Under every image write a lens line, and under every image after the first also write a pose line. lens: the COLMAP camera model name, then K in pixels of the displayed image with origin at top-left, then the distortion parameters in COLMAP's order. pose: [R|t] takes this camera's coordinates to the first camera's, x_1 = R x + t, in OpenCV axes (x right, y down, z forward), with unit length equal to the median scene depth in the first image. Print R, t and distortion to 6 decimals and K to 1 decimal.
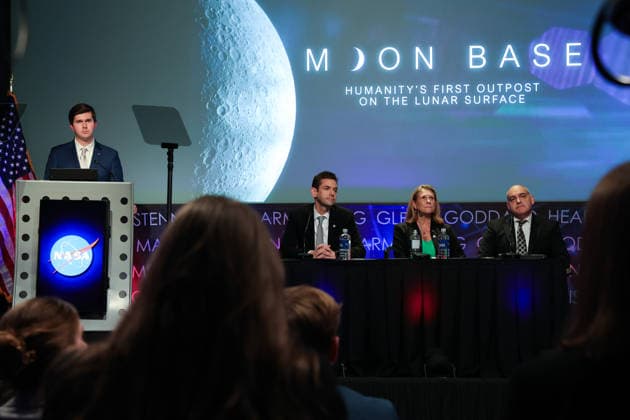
lens RADIAL K [[1008.0, 0, 314.9], [0, 1008.0, 211.6], [0, 0, 1]] dist [0.151905, 0.000000]
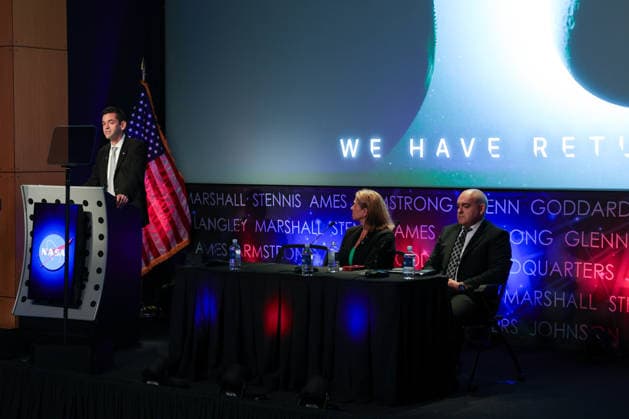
lens RADIAL K [[1300.9, 0, 298.9], [0, 1300.9, 198.6], [0, 0, 1]] dist [0.172553, 0.000000]
pose [[0.820417, 0.023396, -0.571287, 0.608716], [0.019623, 0.997422, 0.069029, -0.083181], [0.571429, -0.067843, 0.817843, -0.035404]]
